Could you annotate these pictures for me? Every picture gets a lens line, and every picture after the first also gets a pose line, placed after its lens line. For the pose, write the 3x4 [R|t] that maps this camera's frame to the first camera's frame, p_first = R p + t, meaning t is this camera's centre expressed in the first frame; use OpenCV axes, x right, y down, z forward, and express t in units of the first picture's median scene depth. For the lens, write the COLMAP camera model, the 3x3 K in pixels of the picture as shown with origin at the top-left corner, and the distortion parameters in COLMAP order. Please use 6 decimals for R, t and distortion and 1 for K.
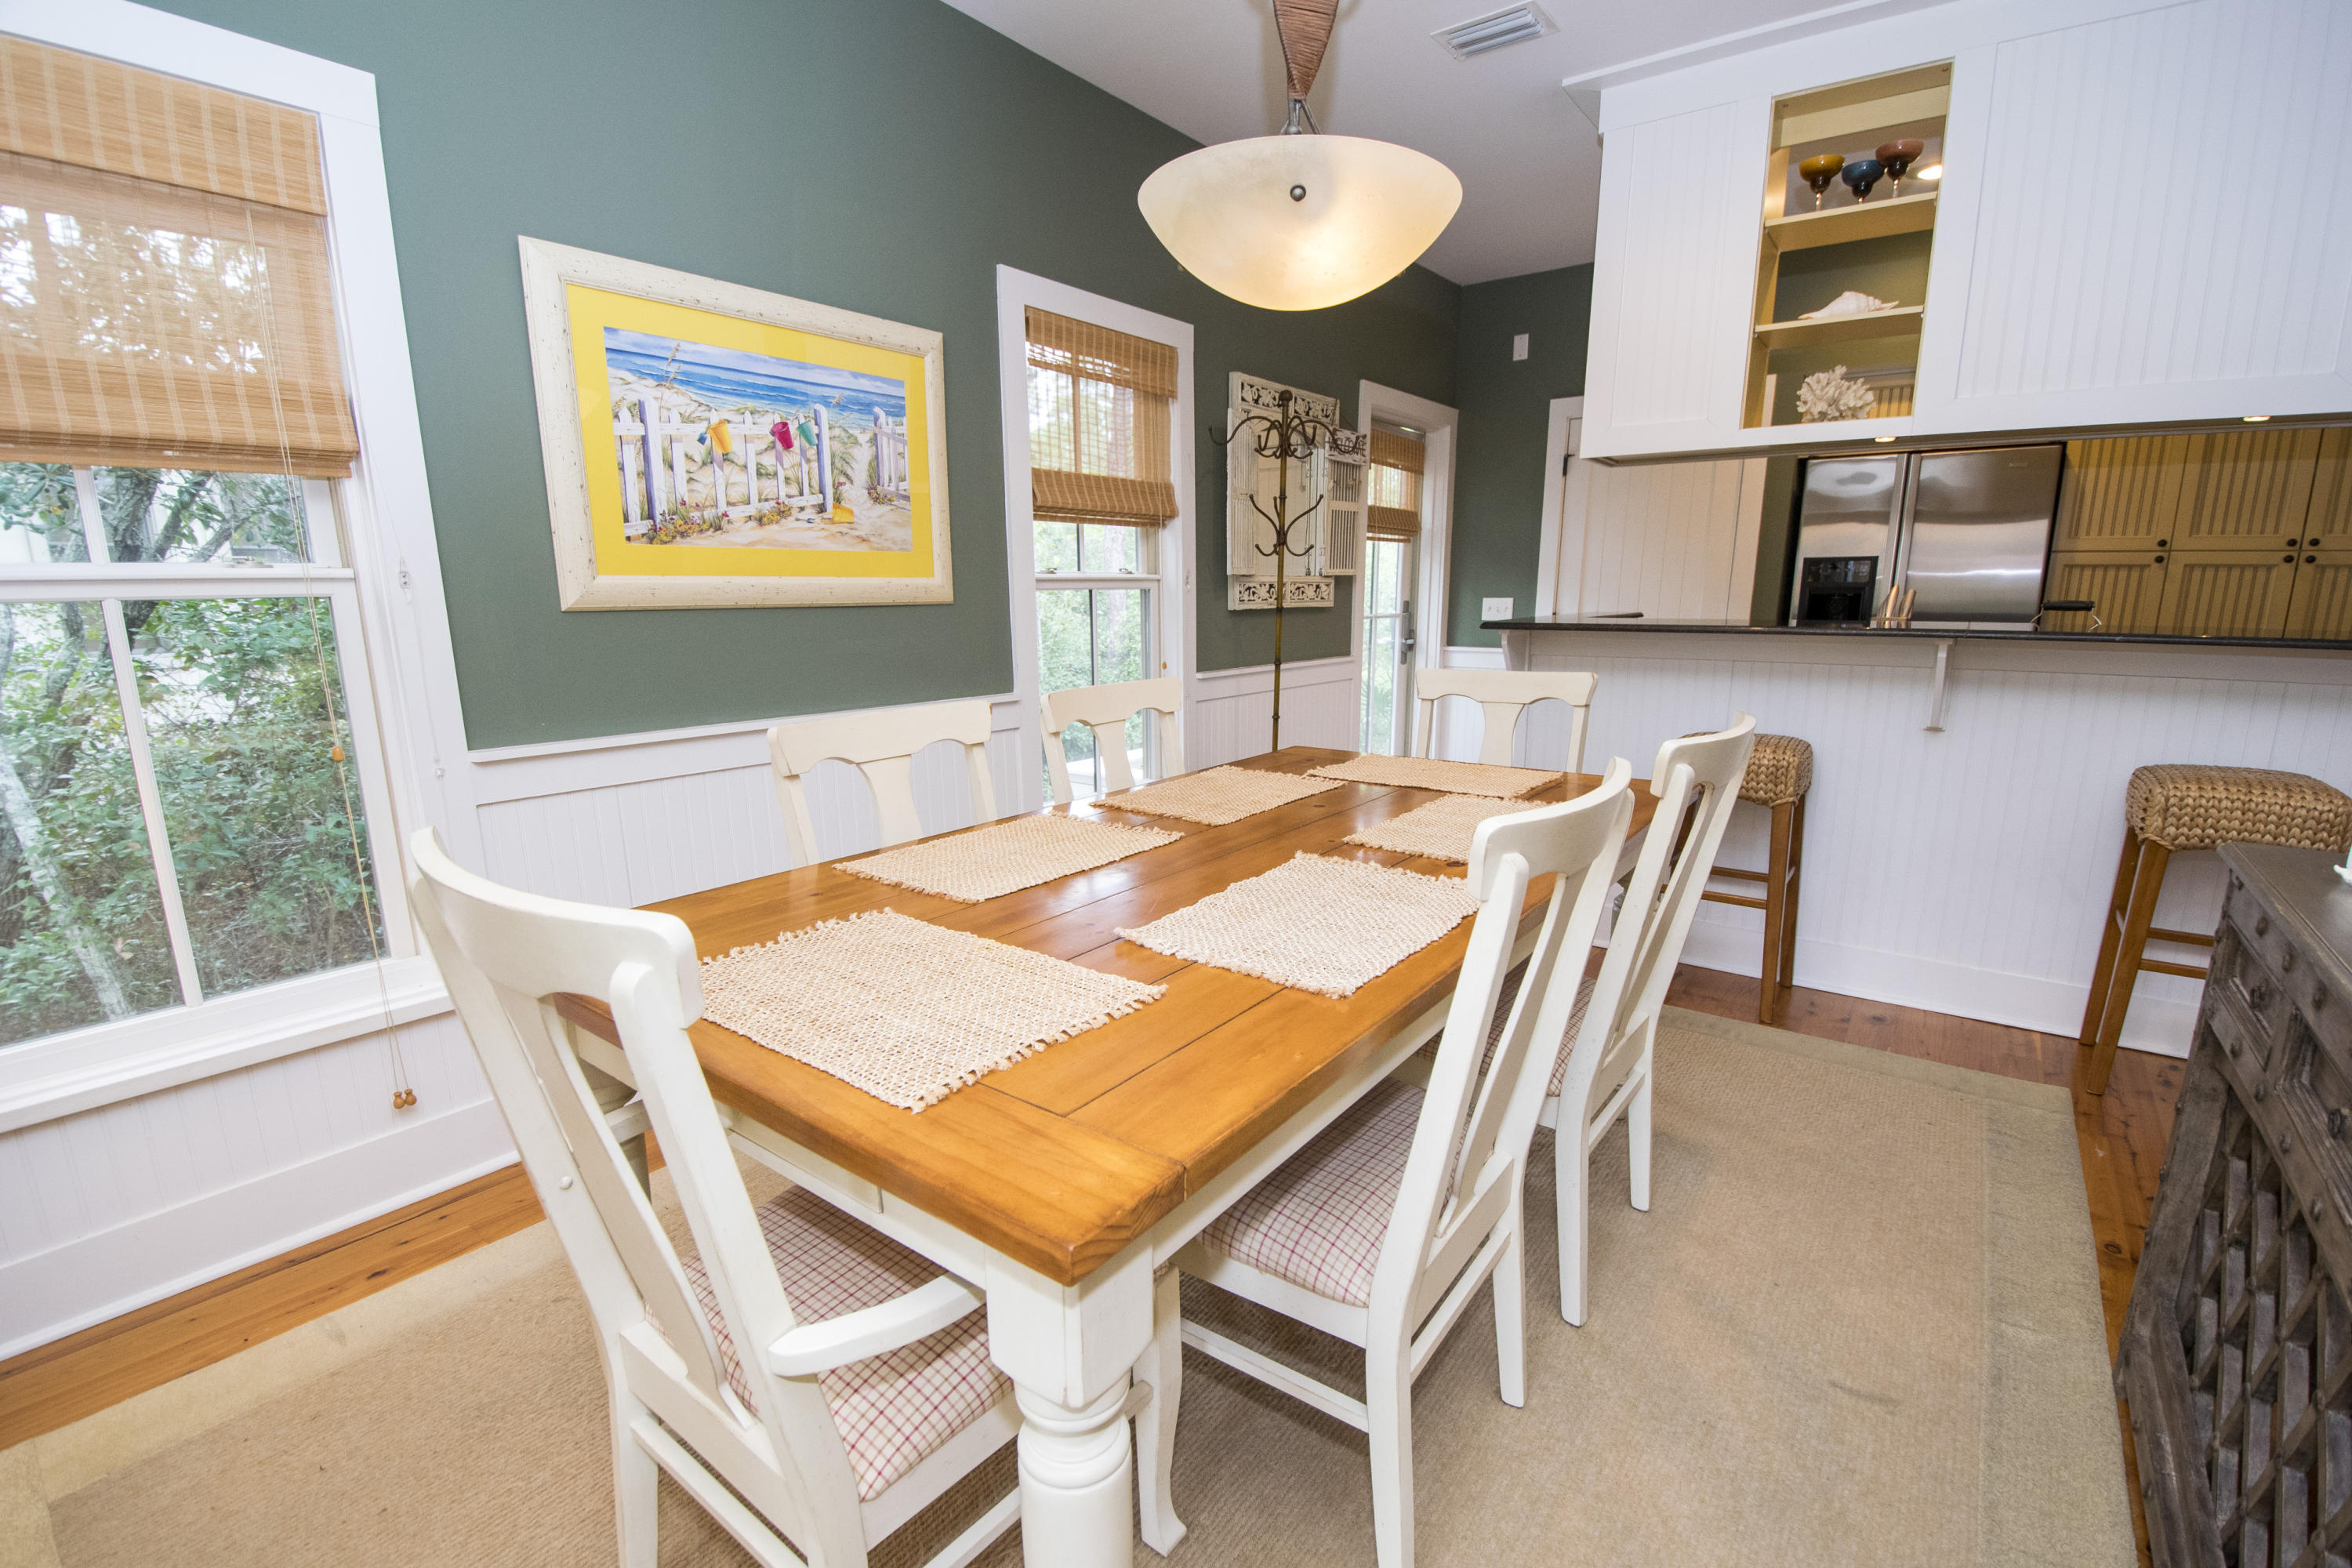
lens RADIAL K [[1049.6, 0, 1194.0], [0, 1049.6, 801.1], [0, 0, 1]] dist [-0.002695, -0.011262]
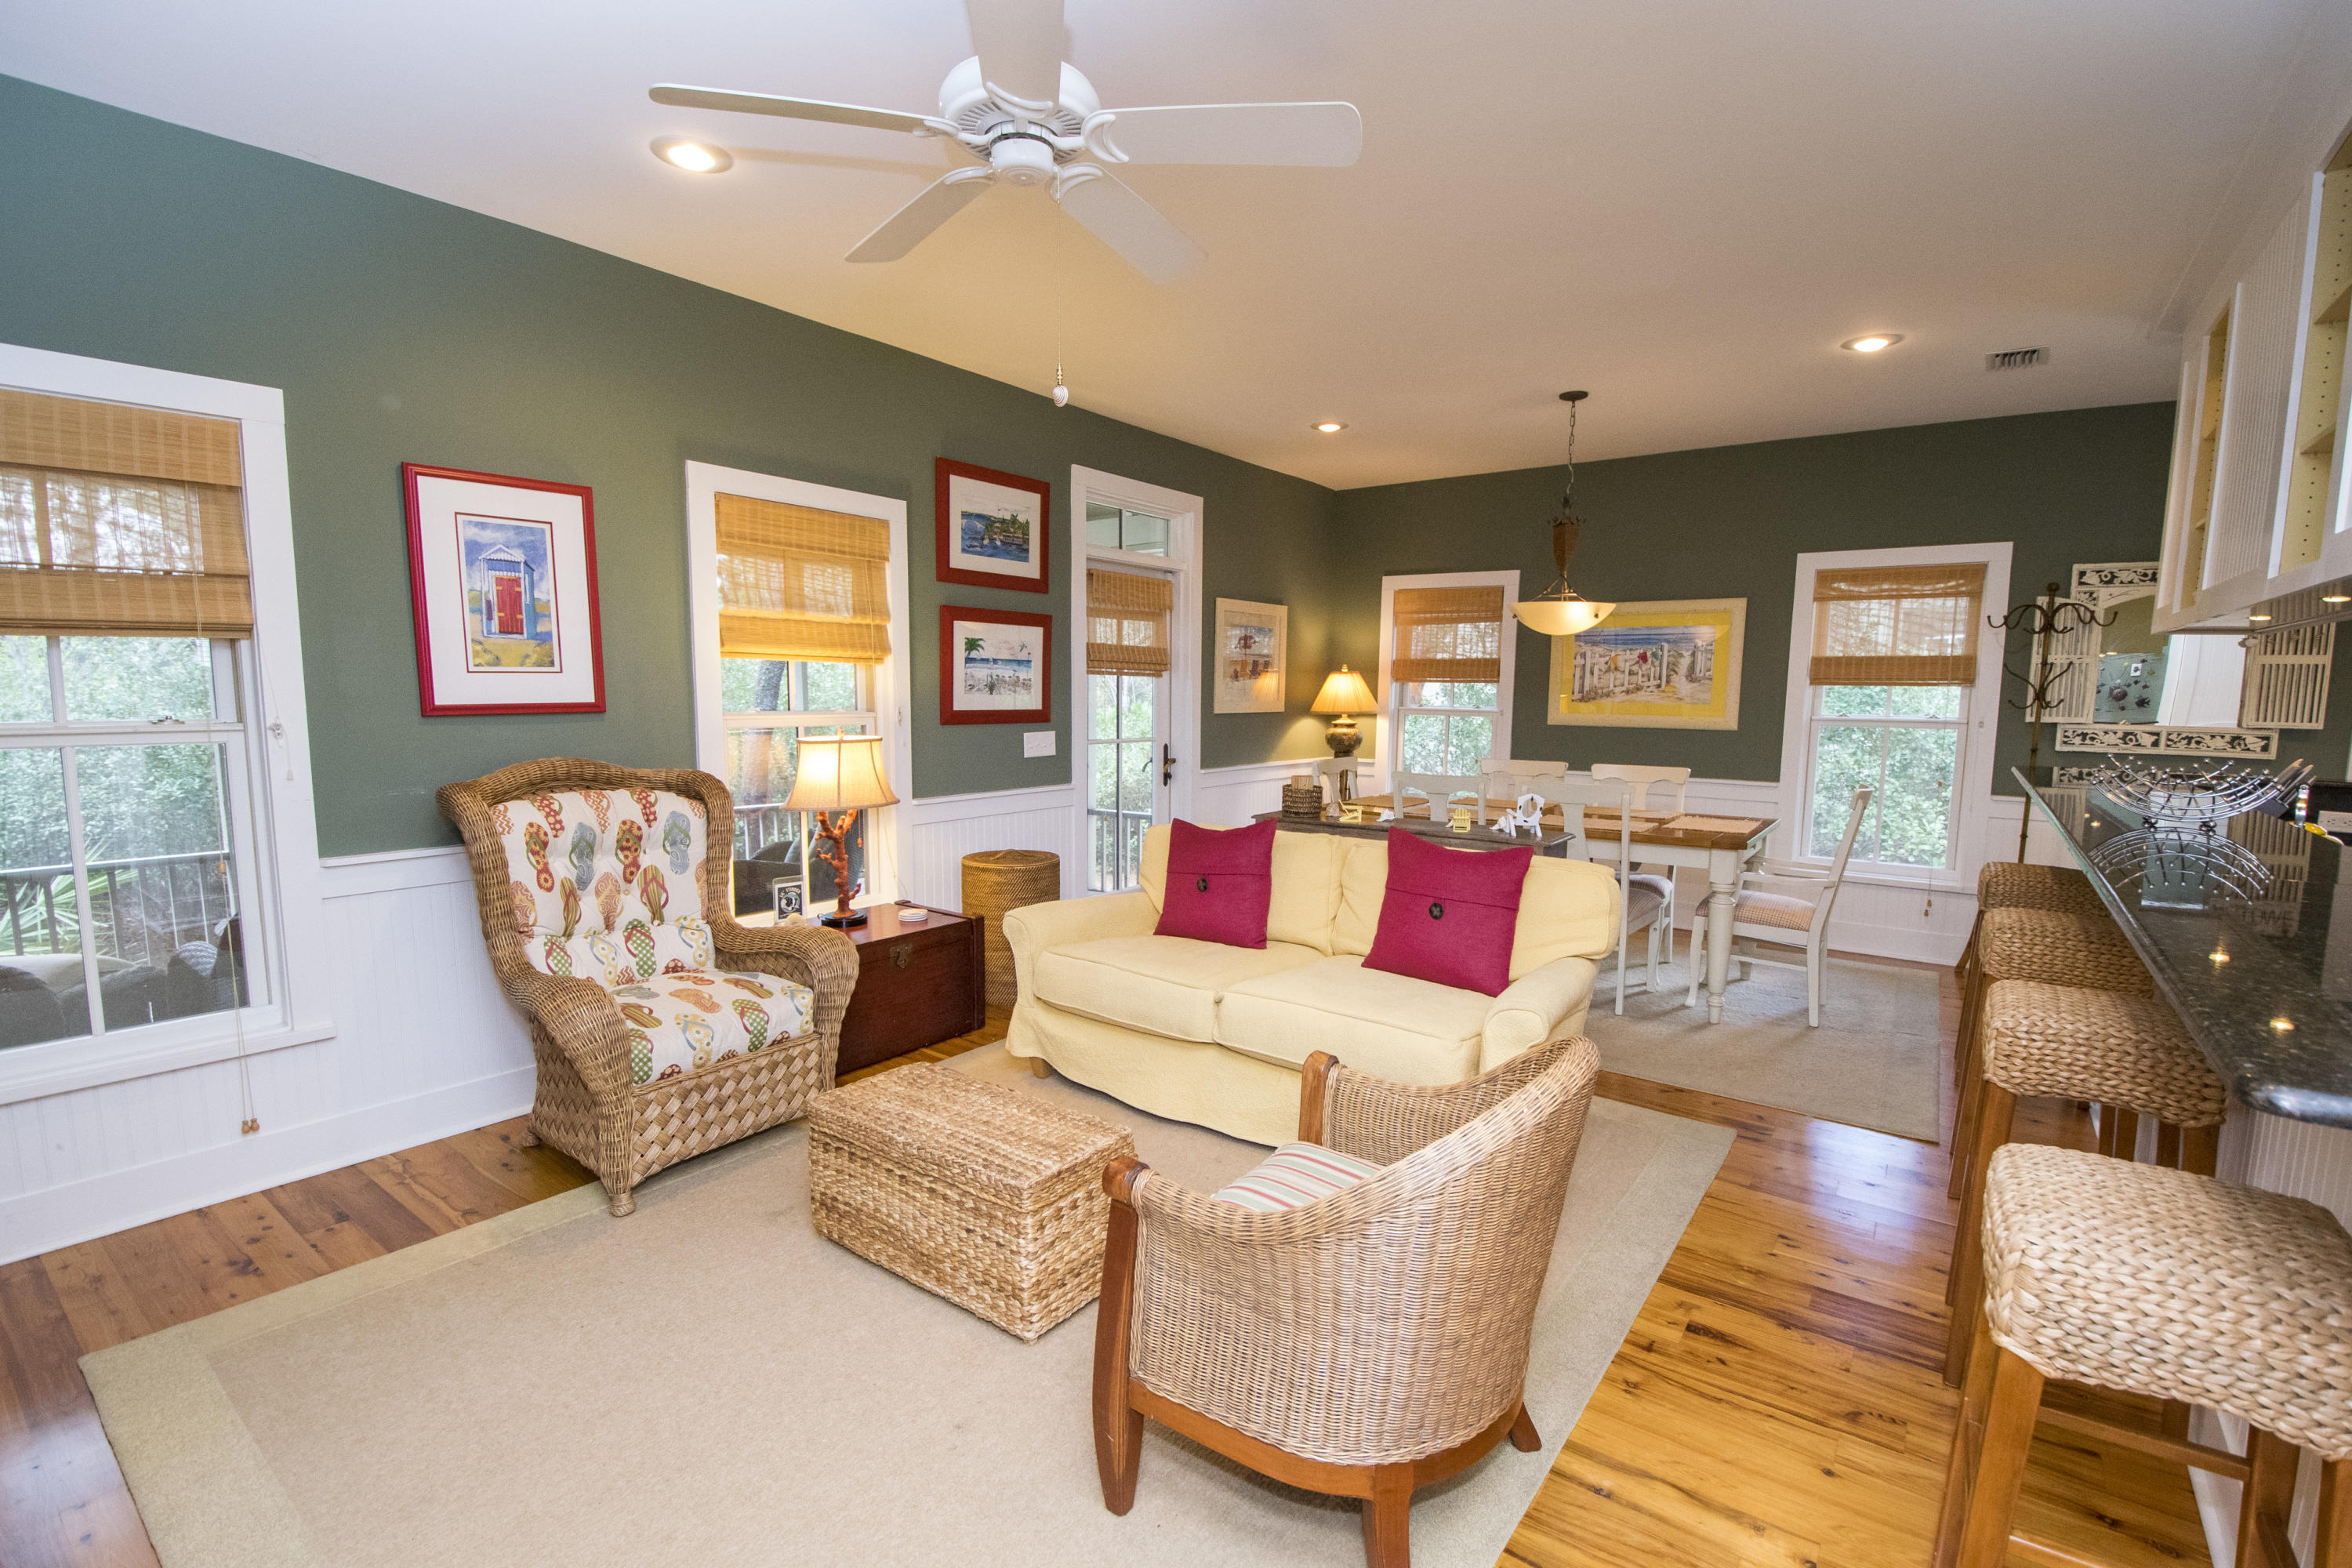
lens RADIAL K [[1049.6, 0, 1204.1], [0, 1049.6, 821.2], [0, 0, 1]] dist [-0.002695, -0.011262]
pose [[0.027650, 0.132668, -0.990775, 1.958365], [-0.211661, 0.969457, 0.123907, -0.068061], [0.976952, 0.206282, 0.054886, -0.038040]]
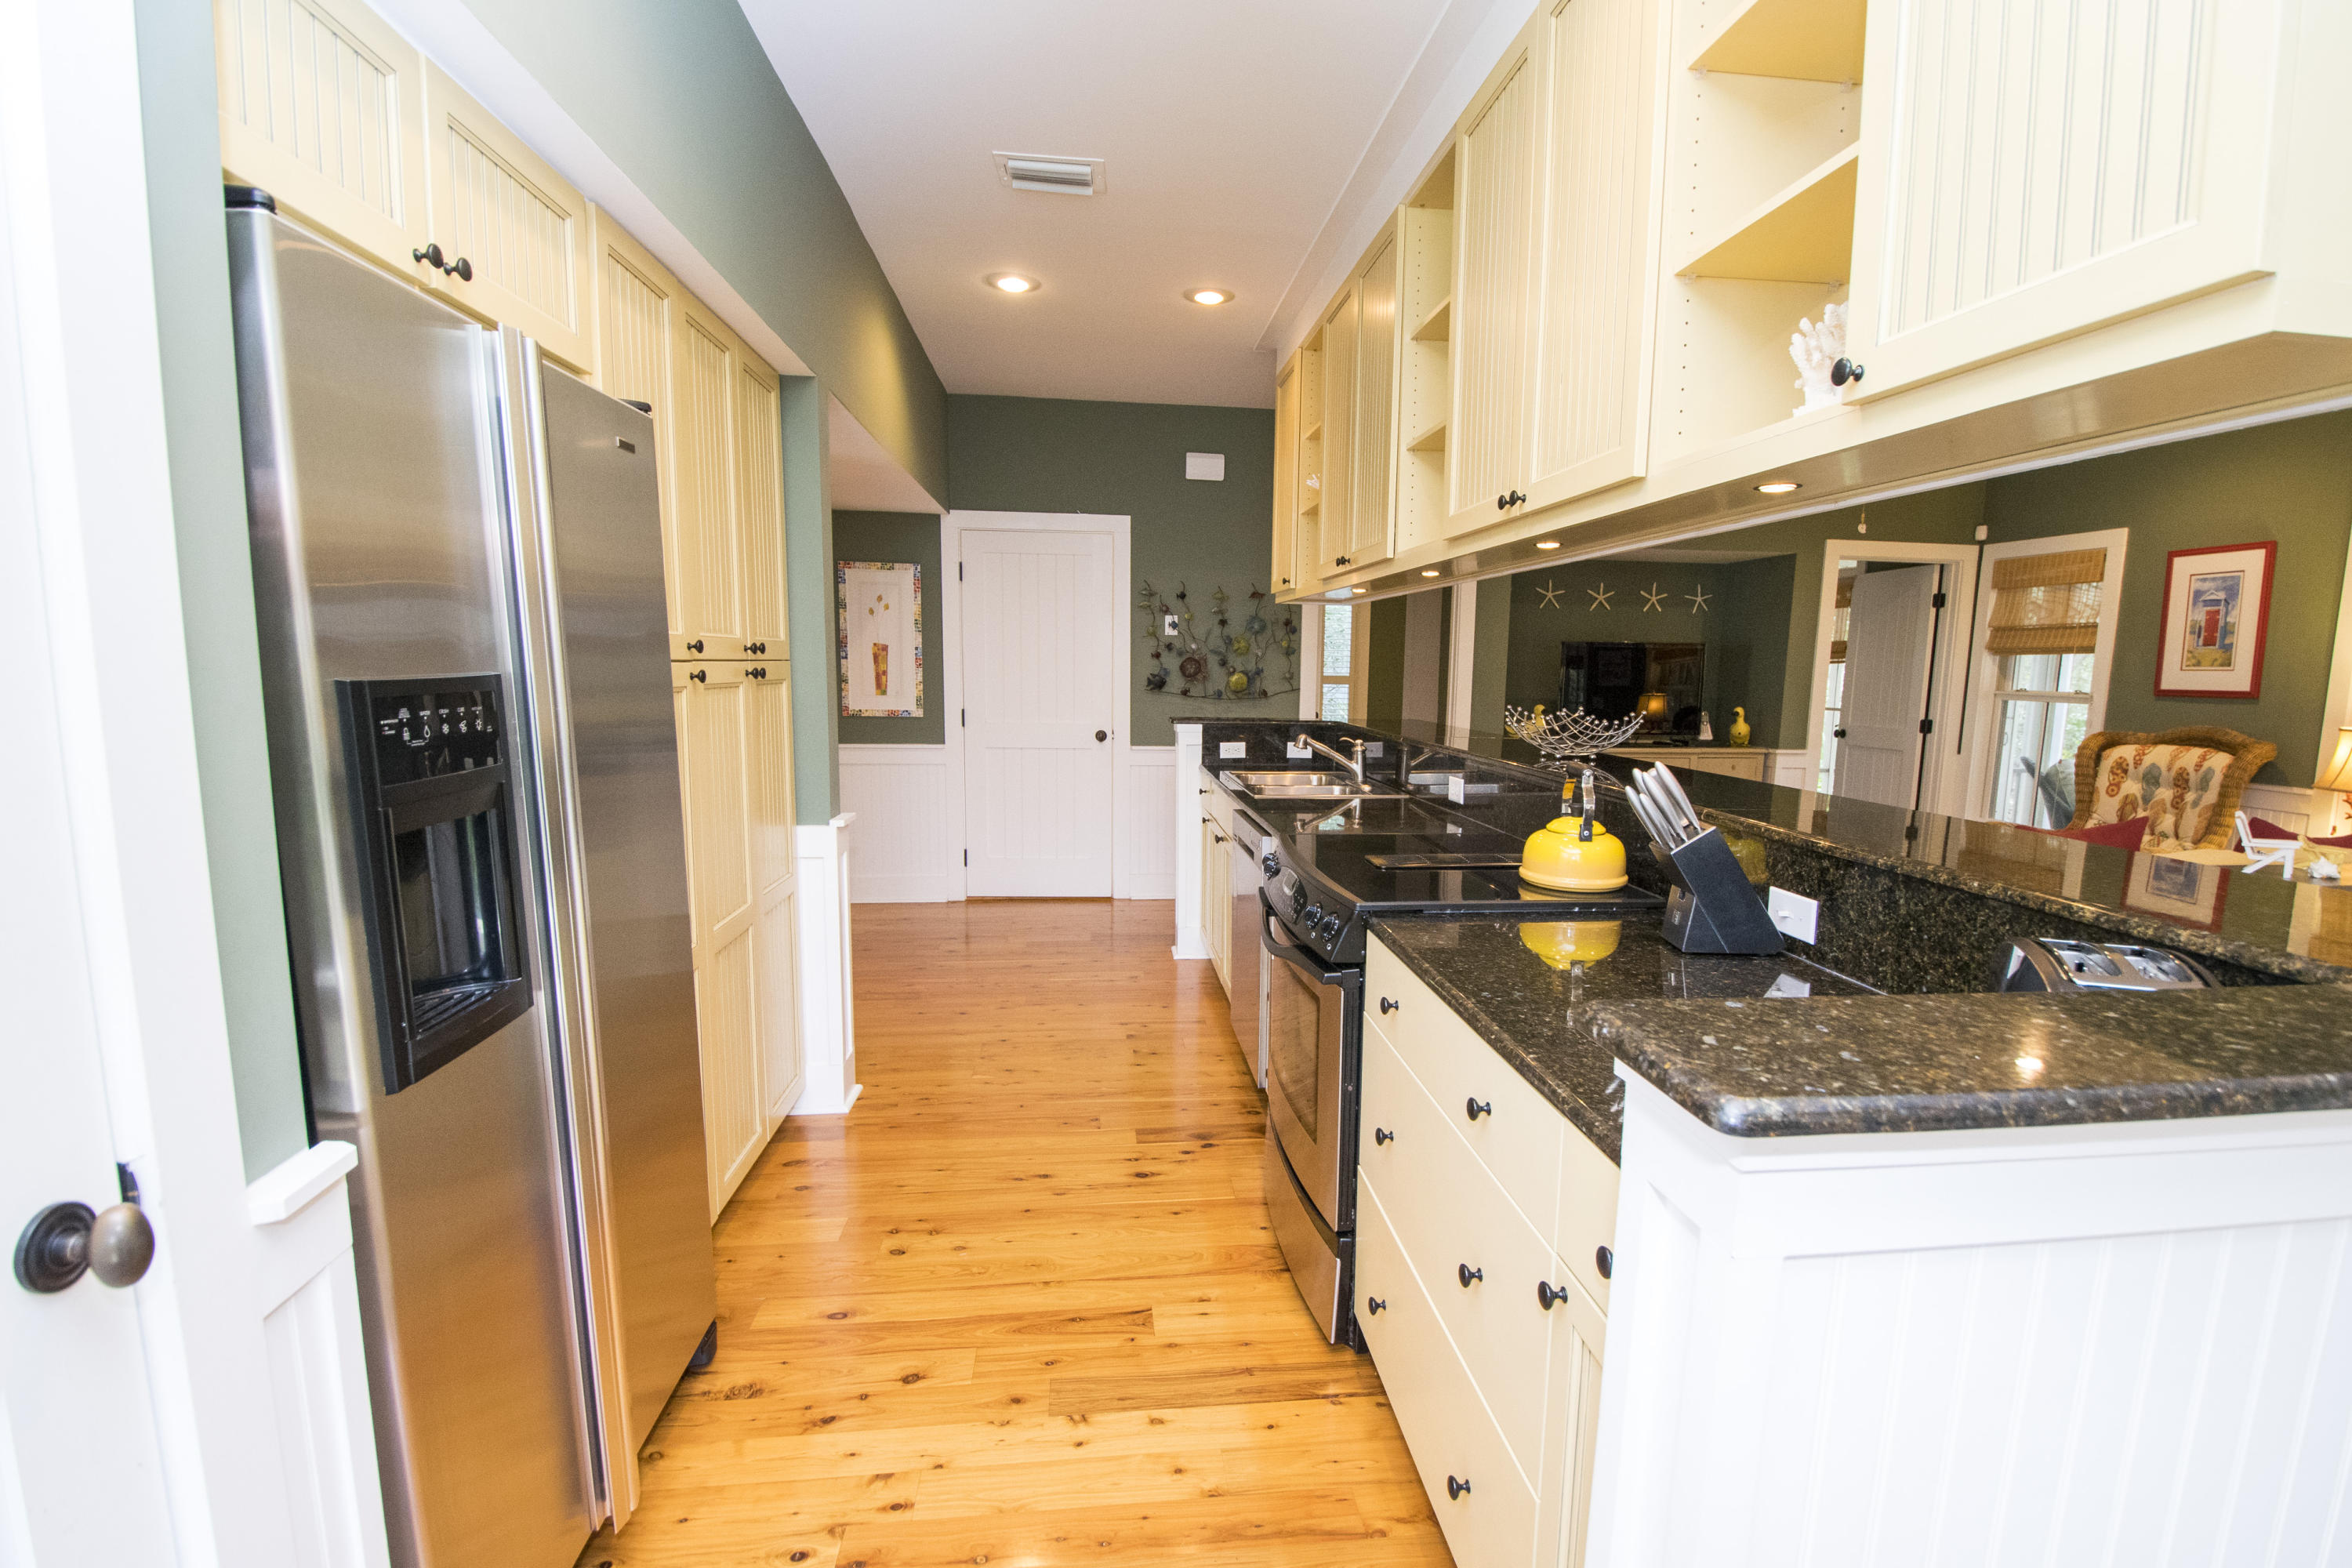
lens RADIAL K [[1049.6, 0, 1215.7], [0, 1049.6, 805.4], [0, 0, 1]] dist [-0.002695, -0.011262]
pose [[-0.682539, -0.105352, 0.723216, 0.538326], [0.133909, 0.954777, 0.265461, -0.424581], [-0.718476, 0.278033, -0.637565, 1.785017]]
